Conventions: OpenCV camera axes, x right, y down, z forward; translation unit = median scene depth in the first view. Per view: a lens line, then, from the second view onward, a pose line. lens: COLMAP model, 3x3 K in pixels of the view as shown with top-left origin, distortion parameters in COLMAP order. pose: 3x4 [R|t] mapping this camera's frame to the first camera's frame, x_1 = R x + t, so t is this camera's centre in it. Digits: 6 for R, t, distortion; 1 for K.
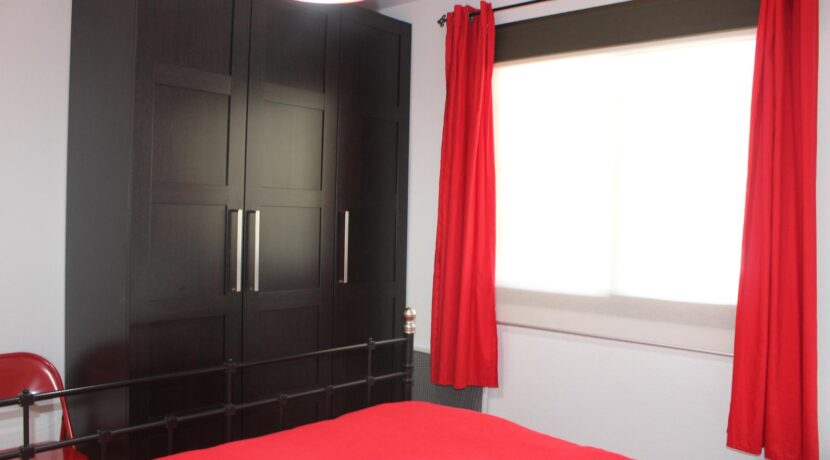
lens RADIAL K [[714.3, 0, 407.7], [0, 714.3, 233.1], [0, 0, 1]] dist [-0.161099, 0.177779]
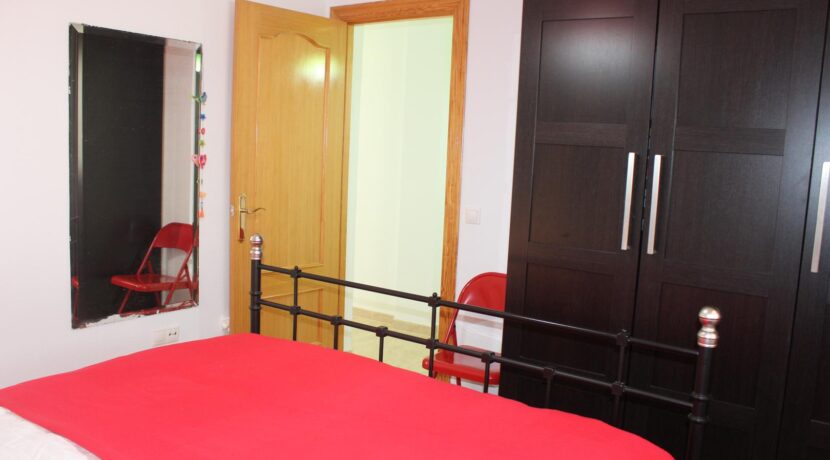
lens RADIAL K [[714.3, 0, 407.7], [0, 714.3, 233.1], [0, 0, 1]] dist [-0.161099, 0.177779]
pose [[0.110059, 0.099240, -0.988958, 0.610758], [-0.073790, 0.993073, 0.091441, 0.004904], [0.991182, 0.062912, 0.116619, 0.707344]]
